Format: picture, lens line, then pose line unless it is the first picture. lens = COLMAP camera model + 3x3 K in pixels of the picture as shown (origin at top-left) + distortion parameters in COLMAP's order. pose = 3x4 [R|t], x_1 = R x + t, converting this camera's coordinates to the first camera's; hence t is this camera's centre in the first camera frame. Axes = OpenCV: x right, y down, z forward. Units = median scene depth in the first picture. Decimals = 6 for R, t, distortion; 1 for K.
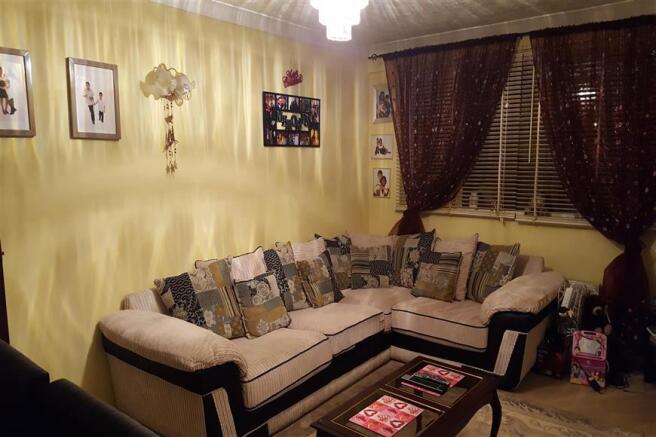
lens RADIAL K [[491.6, 0, 328.0], [0, 491.6, 218.5], [0, 0, 1]] dist [0.054213, 0.000005]
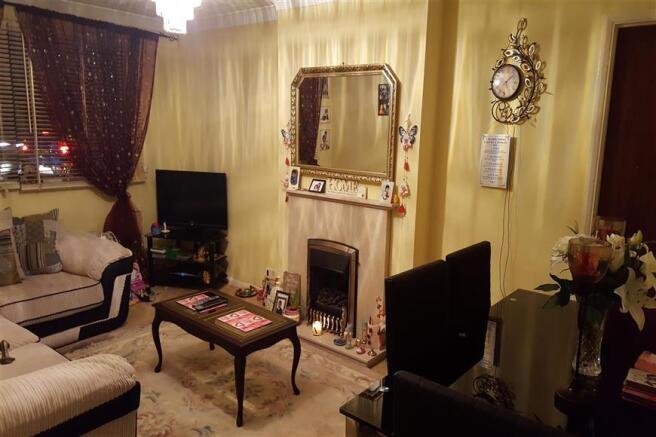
lens RADIAL K [[503.9, 0, 328.0], [0, 503.9, 218.5], [0, 0, 1]] dist [-0.001109, -0.002464]
pose [[0.010057, -0.170786, 0.985257, -0.800274], [0.097694, 0.980761, 0.169010, -0.066589], [-0.995166, 0.094554, 0.026548, 0.457406]]
